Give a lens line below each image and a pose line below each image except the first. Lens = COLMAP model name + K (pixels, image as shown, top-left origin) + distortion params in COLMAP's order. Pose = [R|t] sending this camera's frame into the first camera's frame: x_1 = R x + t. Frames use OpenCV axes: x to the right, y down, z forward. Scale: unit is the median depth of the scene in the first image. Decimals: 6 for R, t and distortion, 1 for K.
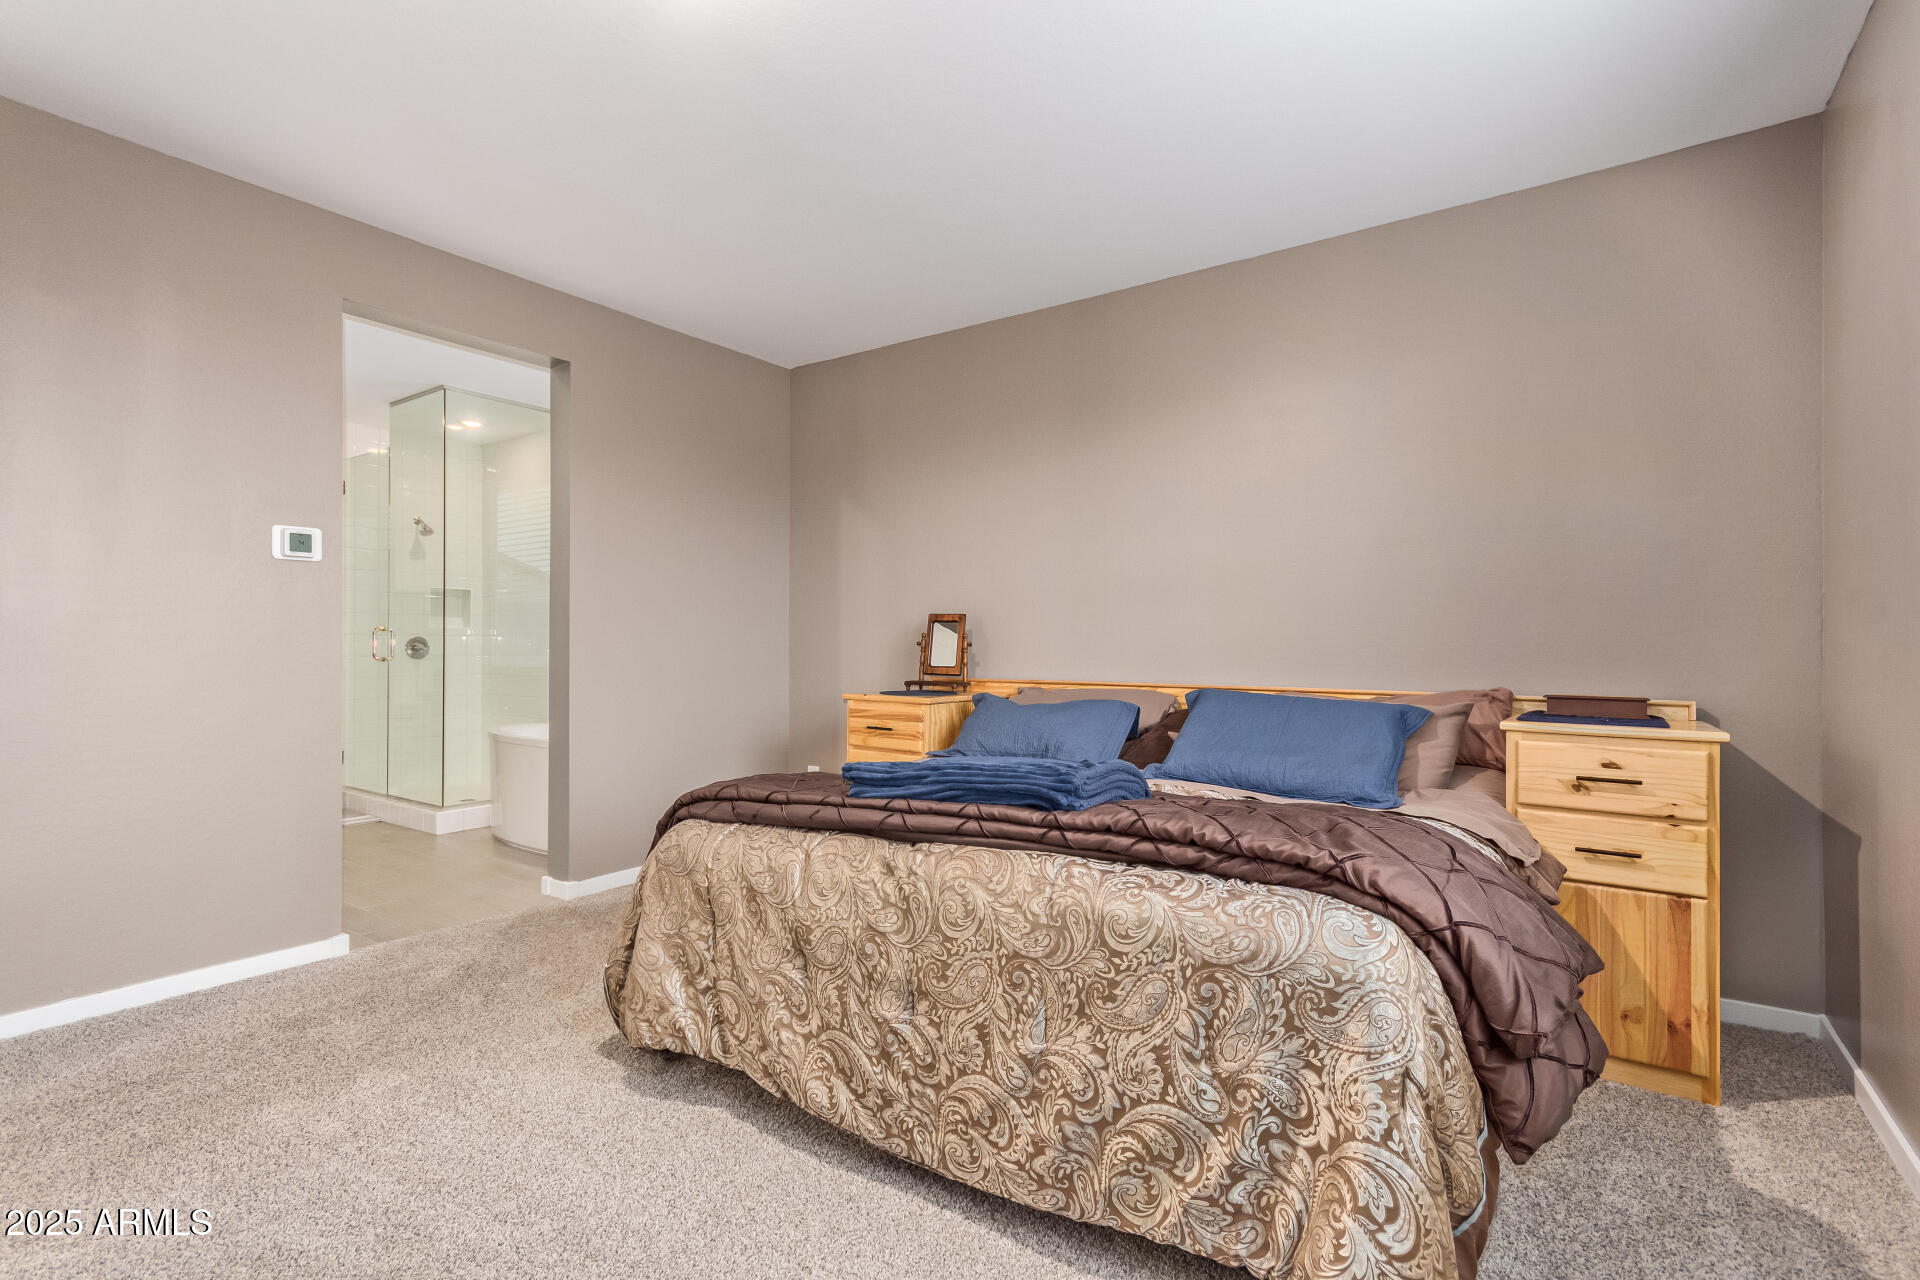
lens RADIAL K [[897.8, 0, 961.0], [0, 897.8, 648.9], [0, 0, 1]] dist [0.005128, -0.001109]
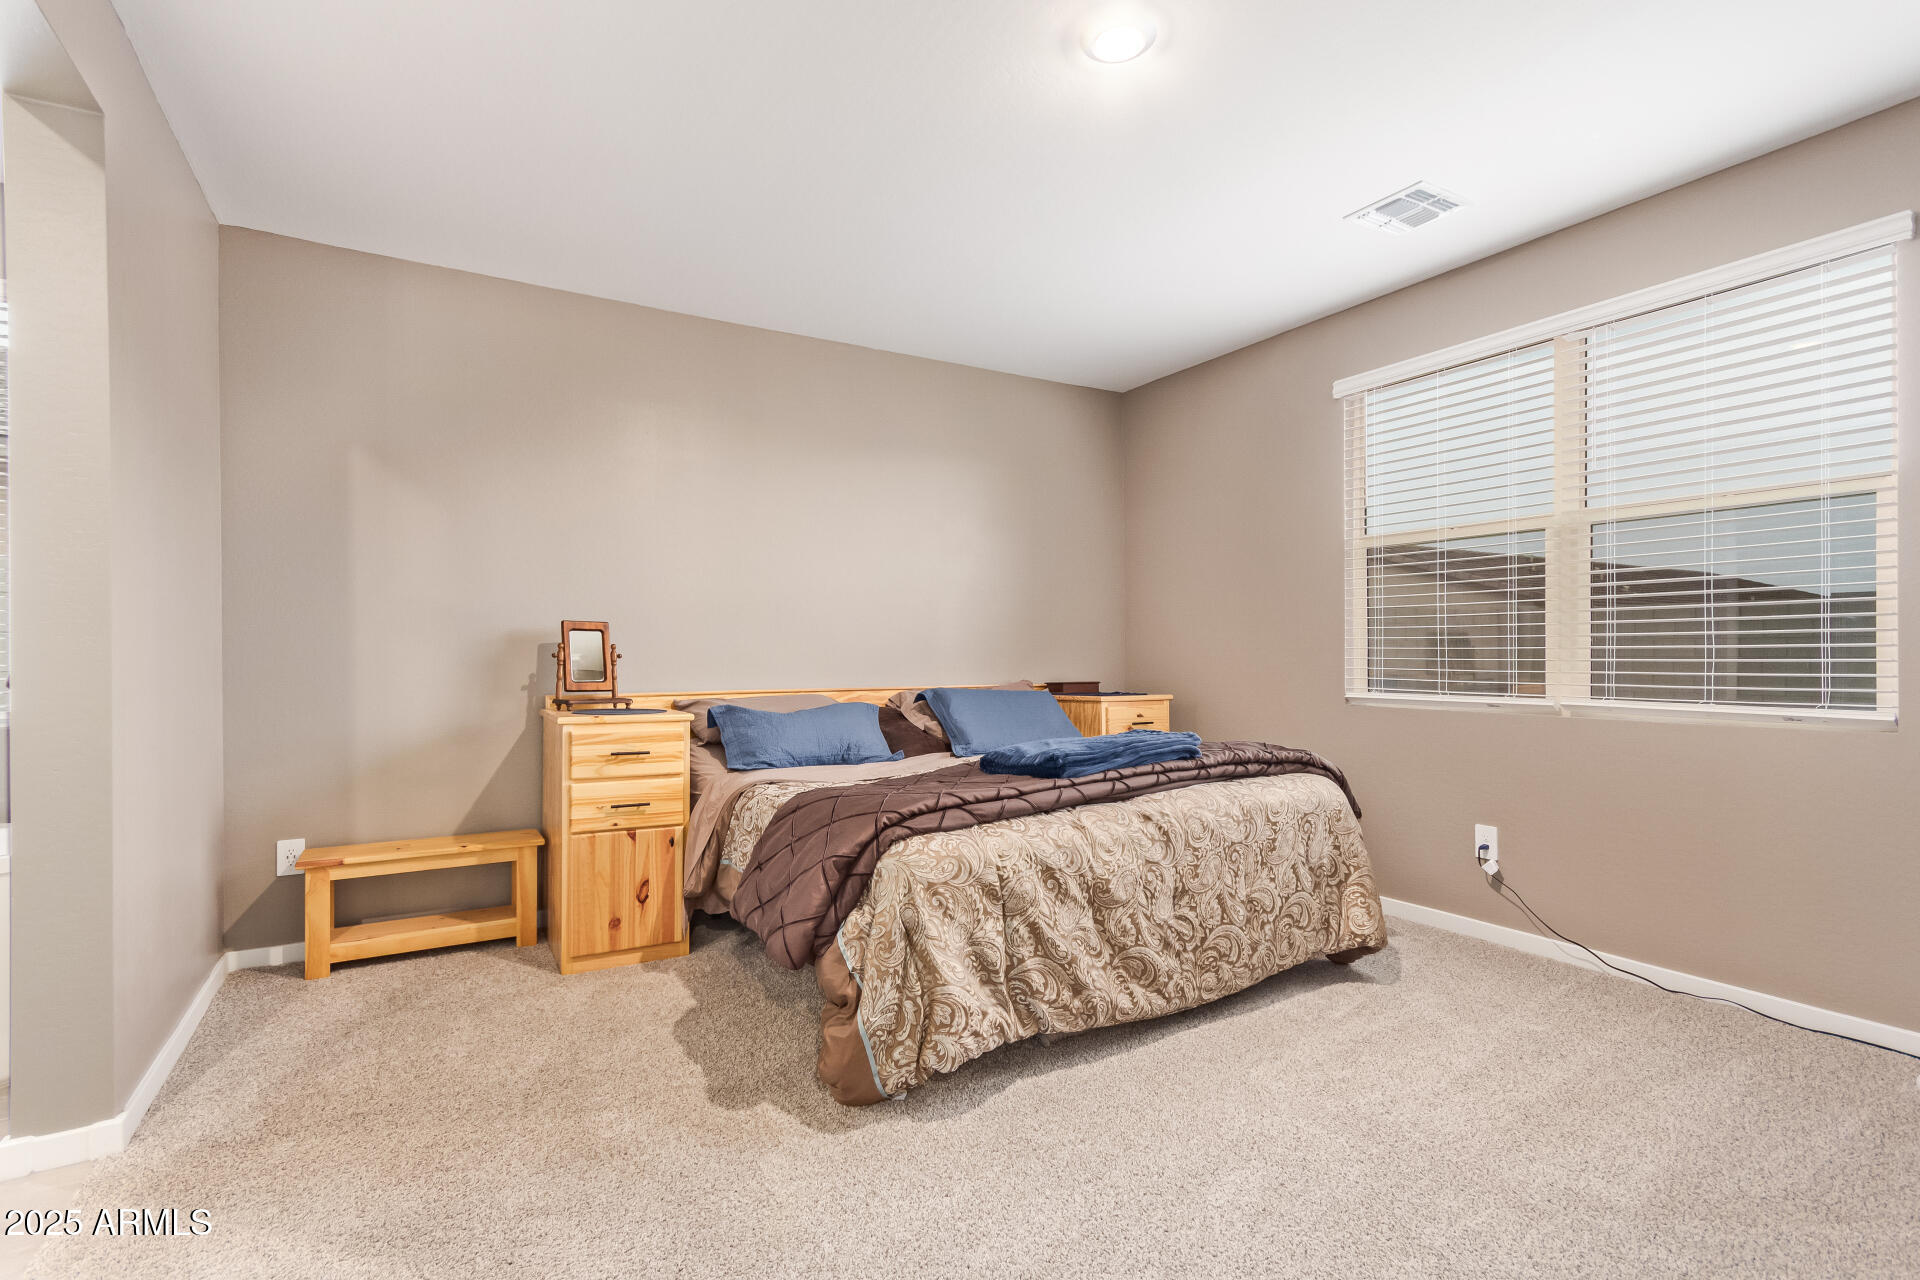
lens RADIAL K [[897.8, 0, 972.2], [0, 897.8, 641.5], [0, 0, 1]] dist [0.005128, -0.001109]
pose [[0.406099, 0.004118, 0.913820, -1.475561], [0.006574, 0.999951, -0.007428, -0.019221], [-0.913806, 0.009024, 0.406052, 0.686590]]
